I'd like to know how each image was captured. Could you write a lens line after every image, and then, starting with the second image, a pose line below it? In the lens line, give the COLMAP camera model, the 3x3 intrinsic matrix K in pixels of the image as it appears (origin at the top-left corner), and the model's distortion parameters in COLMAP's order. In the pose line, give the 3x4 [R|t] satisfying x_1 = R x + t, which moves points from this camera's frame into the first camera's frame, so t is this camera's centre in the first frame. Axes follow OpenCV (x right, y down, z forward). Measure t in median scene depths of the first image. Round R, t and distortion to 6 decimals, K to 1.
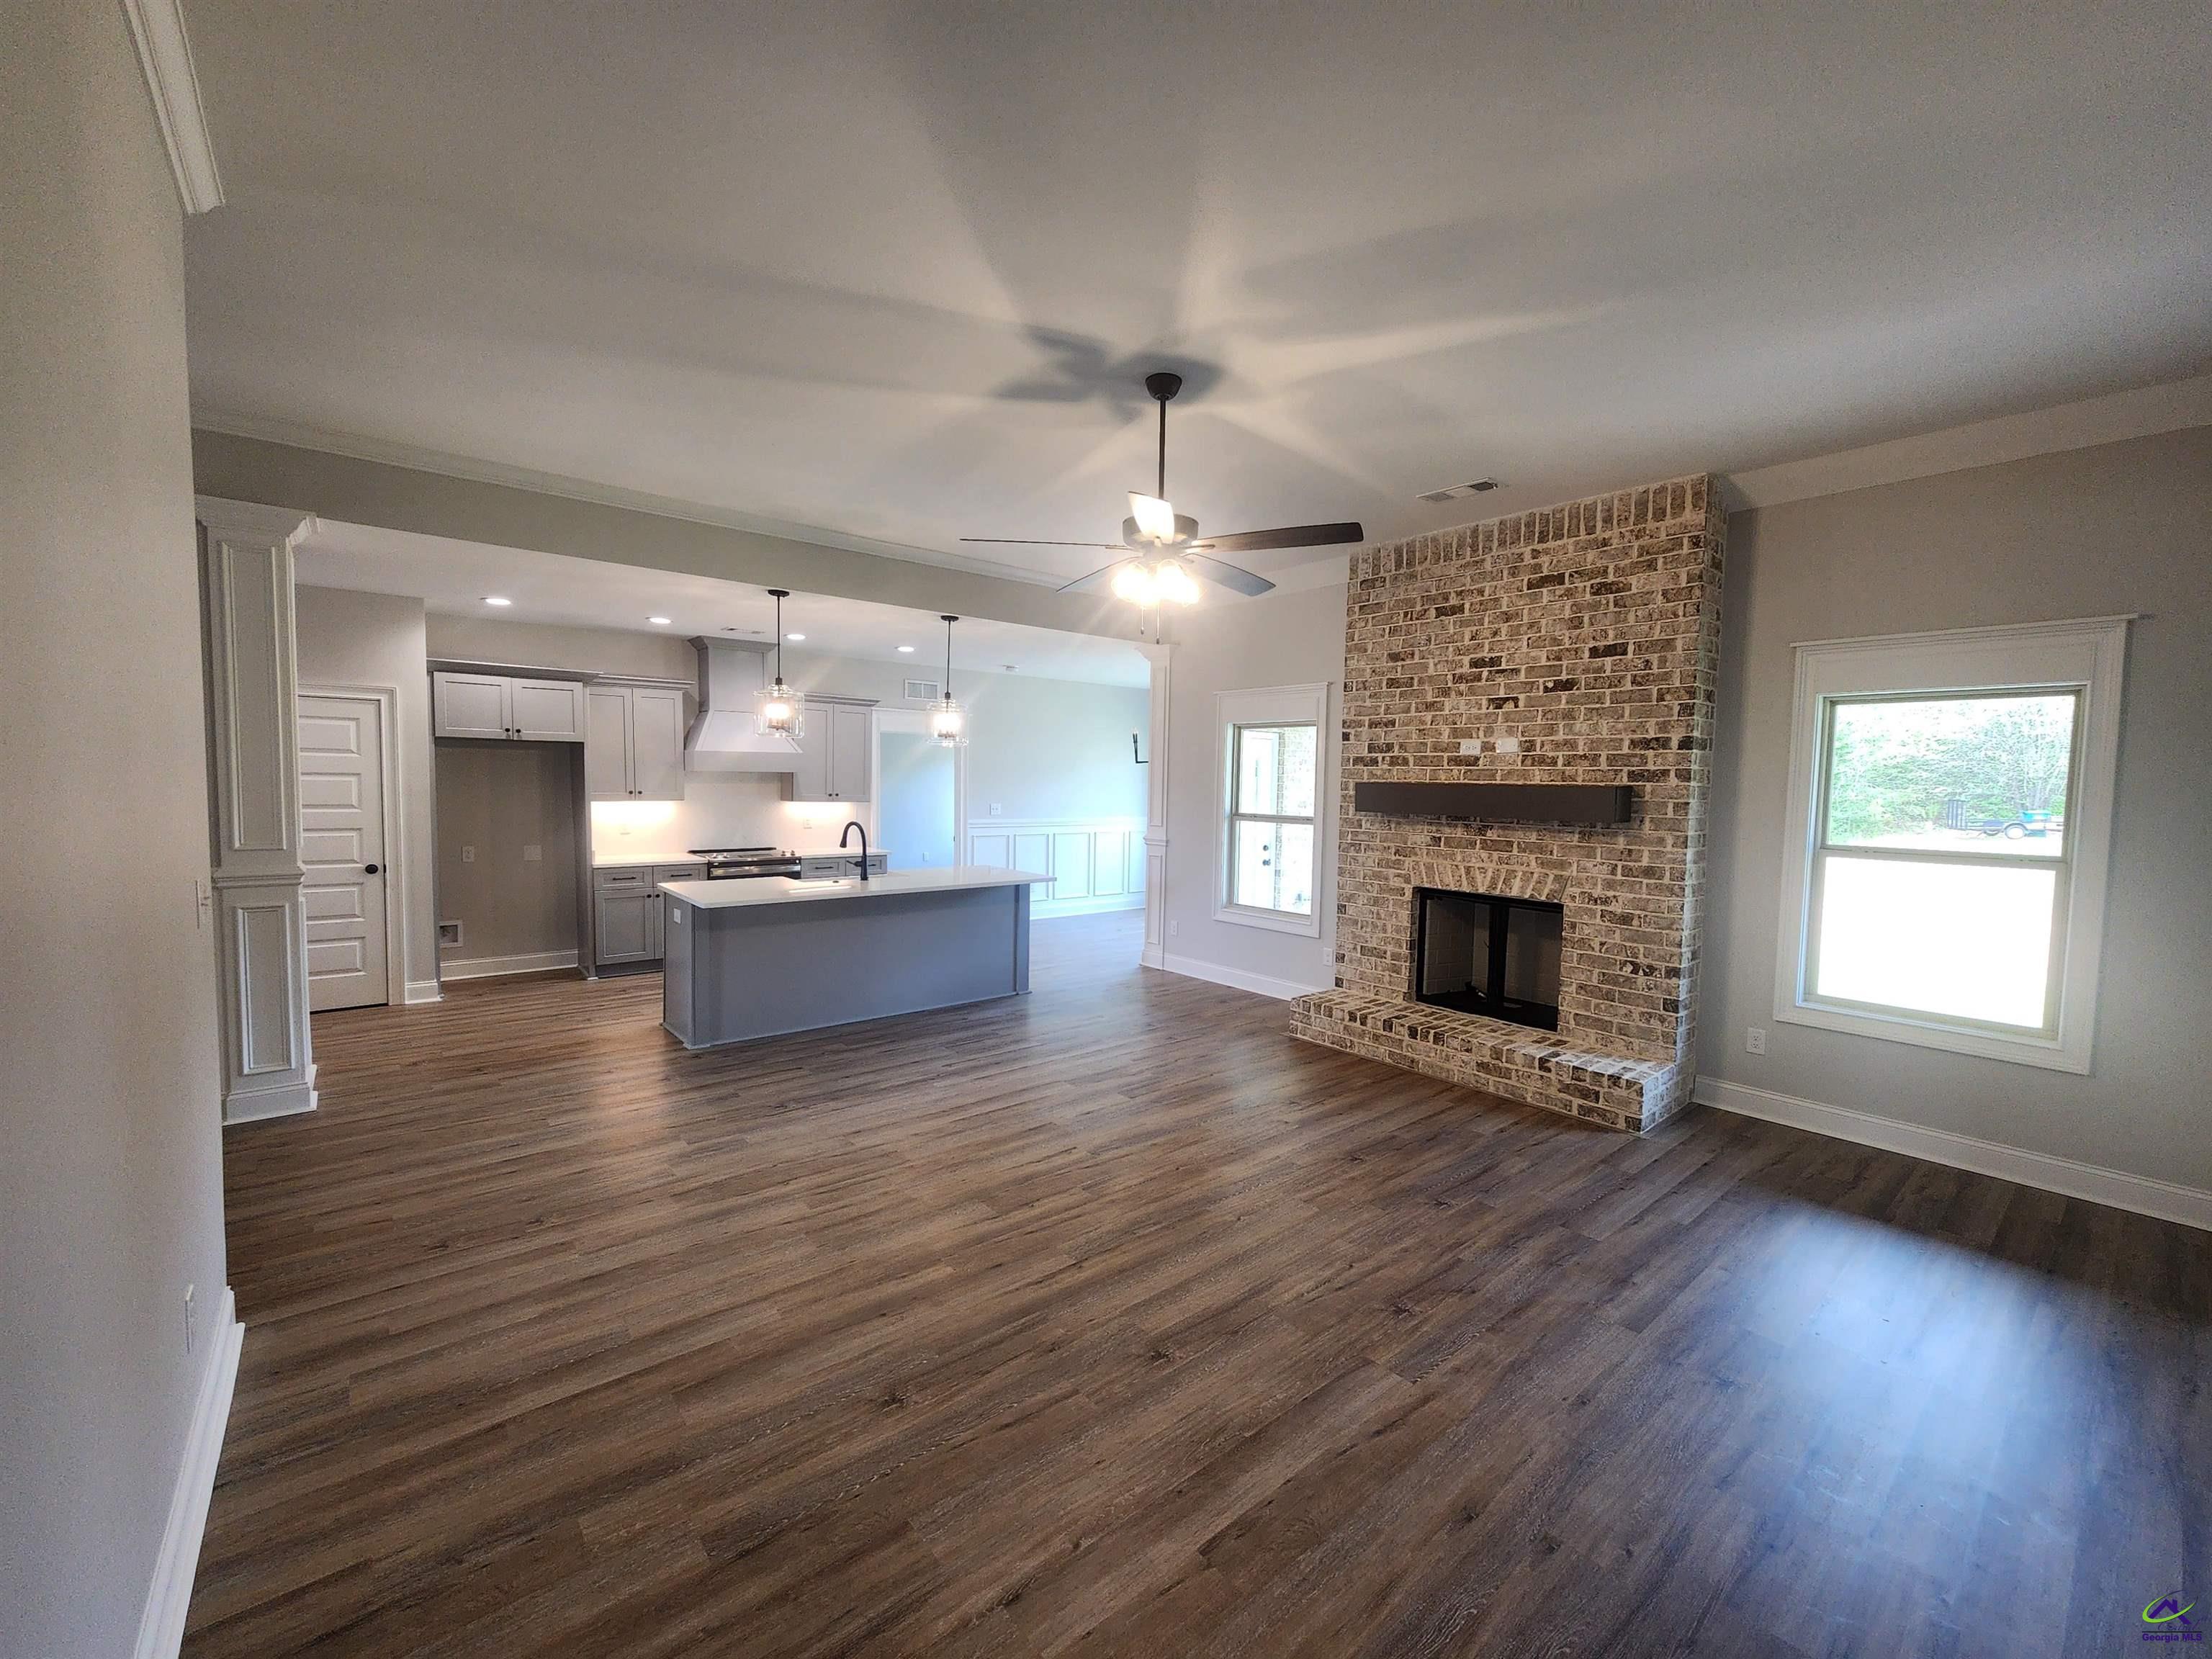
lens RADIAL K [[908.9, 0, 1109.1], [0, 908.9, 834.9], [0, 0, 1]] dist [-0.002222, -0.000645]
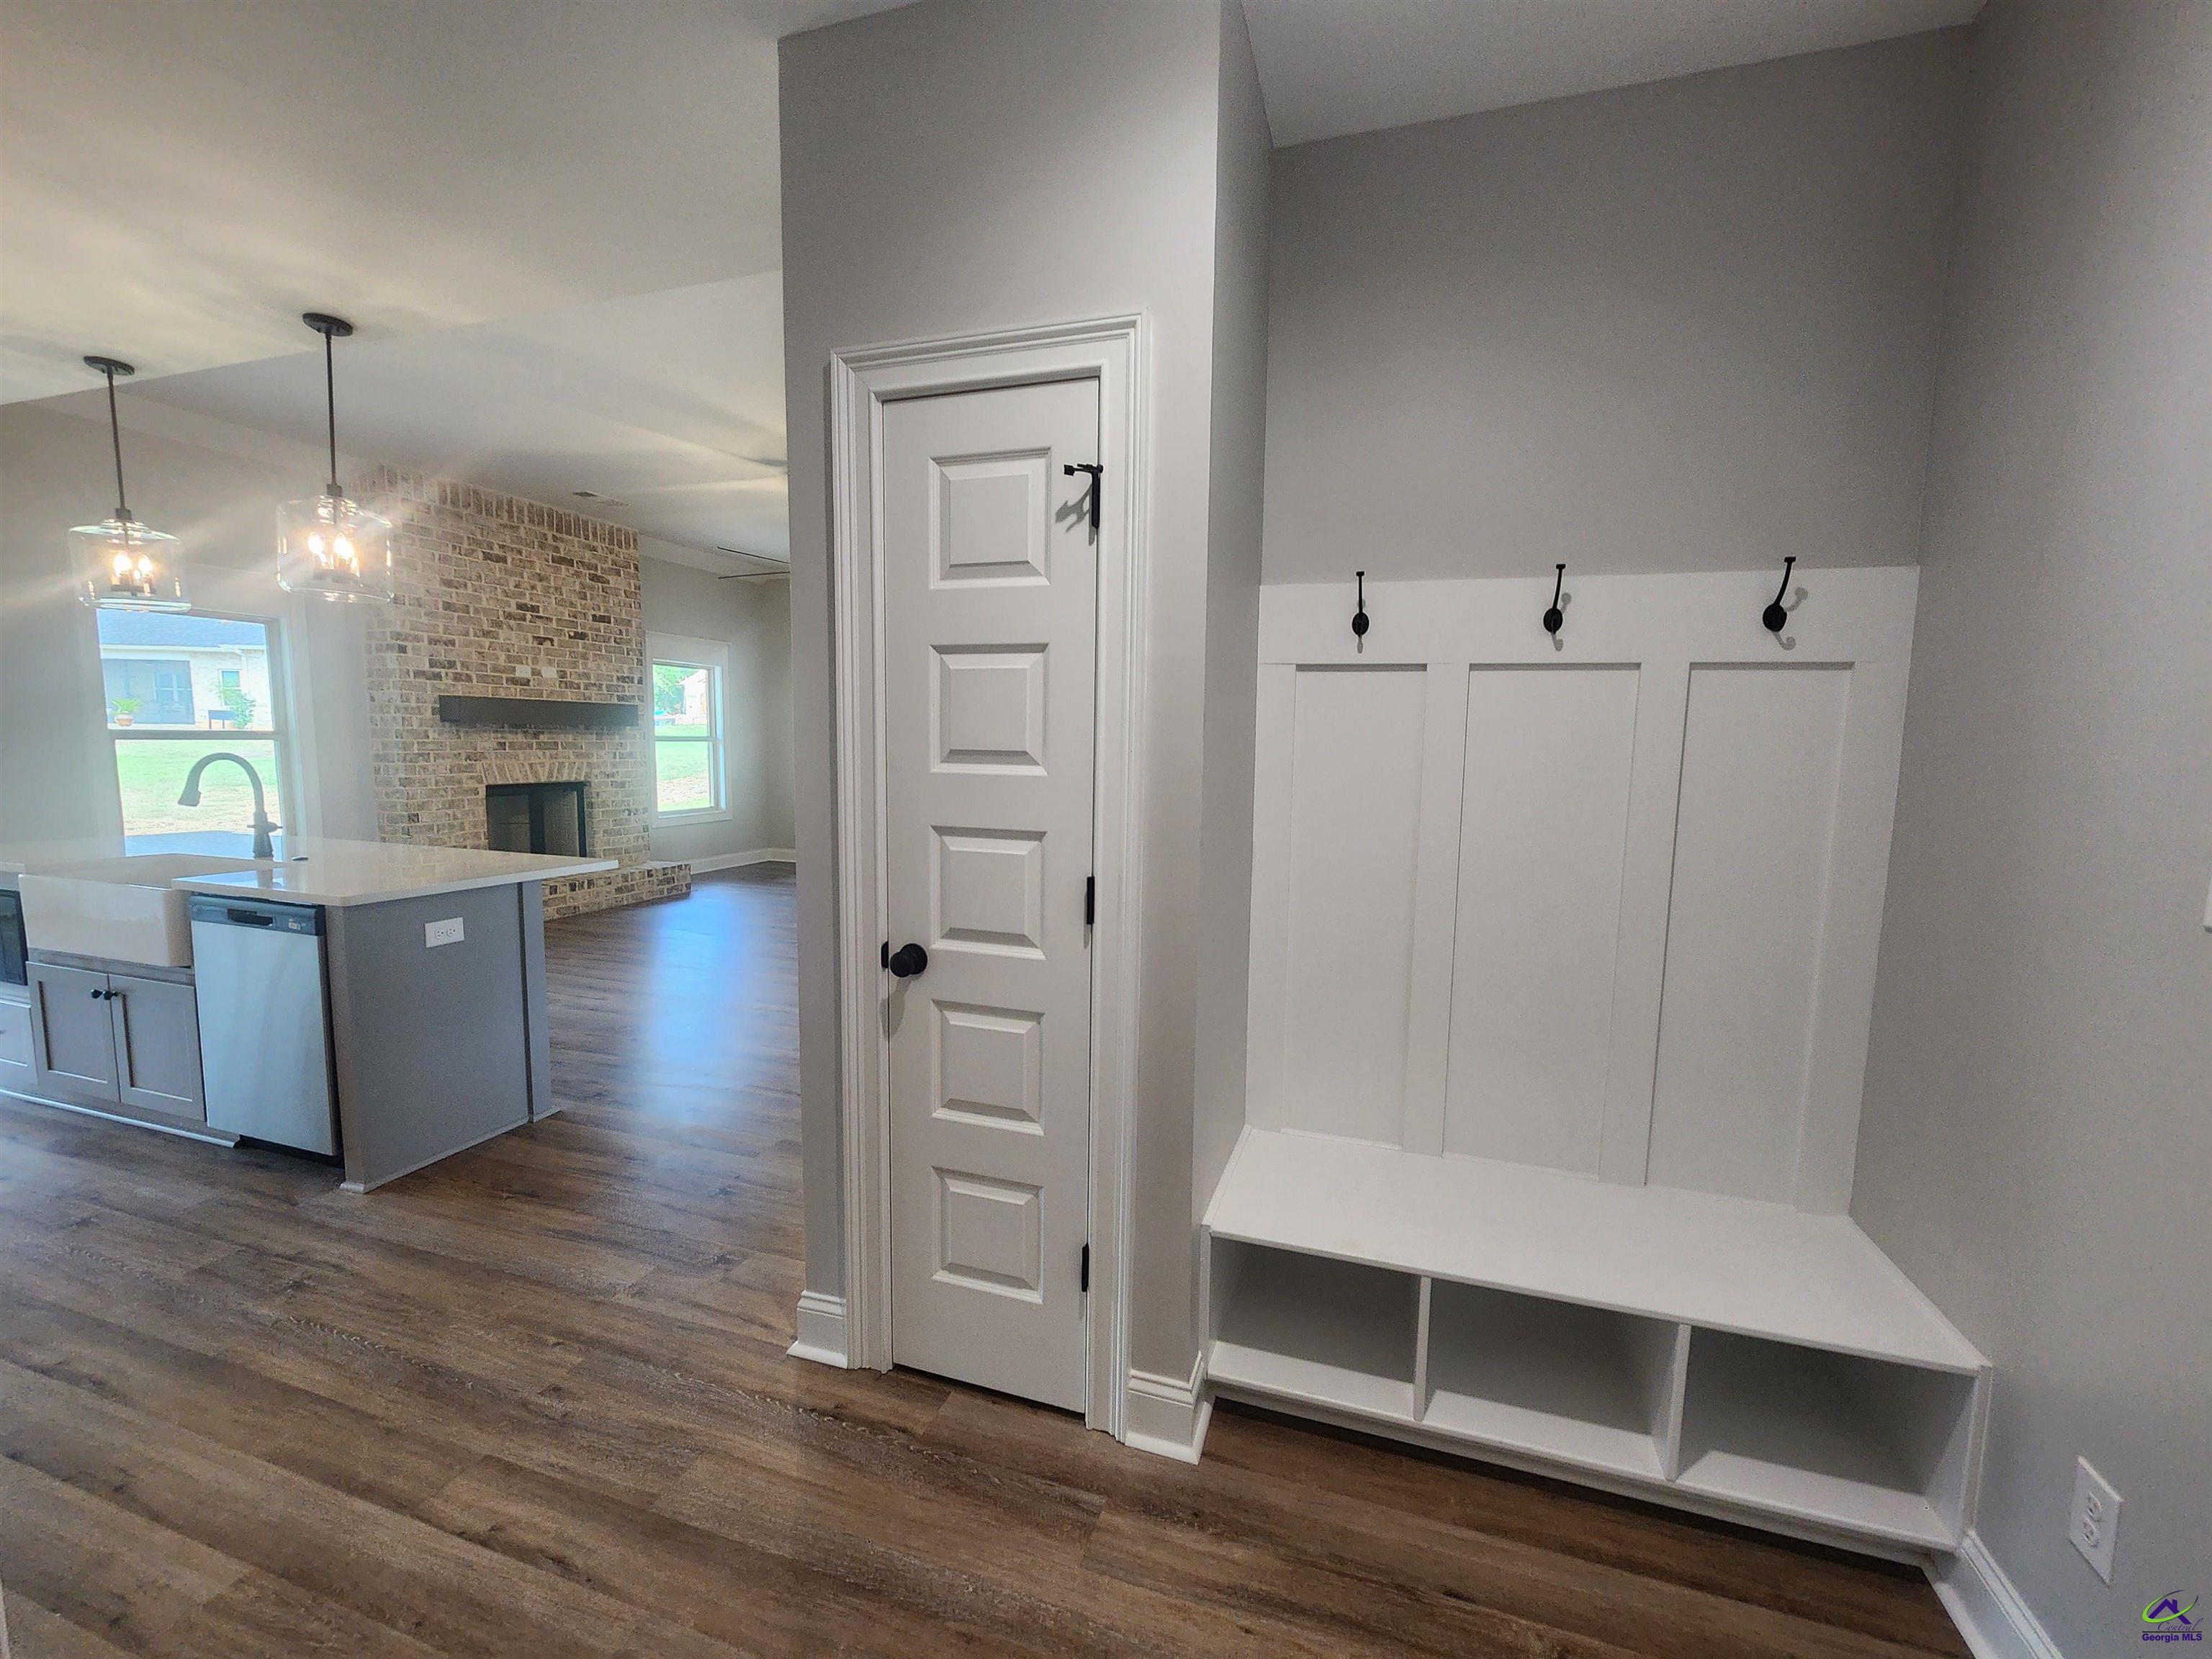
lens RADIAL K [[908.9, 0, 1123.0], [0, 908.9, 833.0], [0, 0, 1]] dist [-0.002222, -0.000645]
pose [[-0.535339, -0.112835, 0.837067, -1.222156], [0.024390, 0.988558, 0.148854, -0.041534], [-0.844285, 0.100104, -0.526461, 1.015368]]
